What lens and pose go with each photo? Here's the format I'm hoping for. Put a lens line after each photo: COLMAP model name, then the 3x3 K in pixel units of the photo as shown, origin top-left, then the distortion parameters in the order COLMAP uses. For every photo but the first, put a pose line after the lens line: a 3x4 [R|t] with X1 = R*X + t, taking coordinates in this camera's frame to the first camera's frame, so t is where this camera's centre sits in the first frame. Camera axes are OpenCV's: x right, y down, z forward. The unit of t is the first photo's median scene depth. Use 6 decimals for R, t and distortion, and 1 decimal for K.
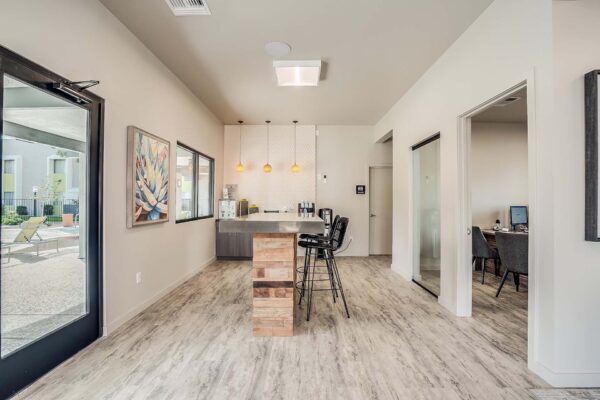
lens RADIAL K [[280.8, 0, 296.0], [0, 280.8, 202.2], [0, 0, 1]] dist [-0.042665, 0.011019]
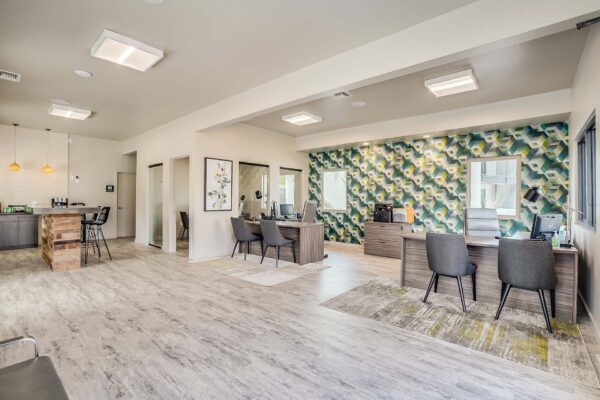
lens RADIAL K [[280.8, 0, 300.3], [0, 280.8, 203.2], [0, 0, 1]] dist [-0.042665, 0.011019]
pose [[0.648409, -0.003016, 0.761286, -0.191379], [-0.011700, 0.999835, 0.013926, -0.005397], [-0.761202, -0.017936, 0.648267, -0.568703]]
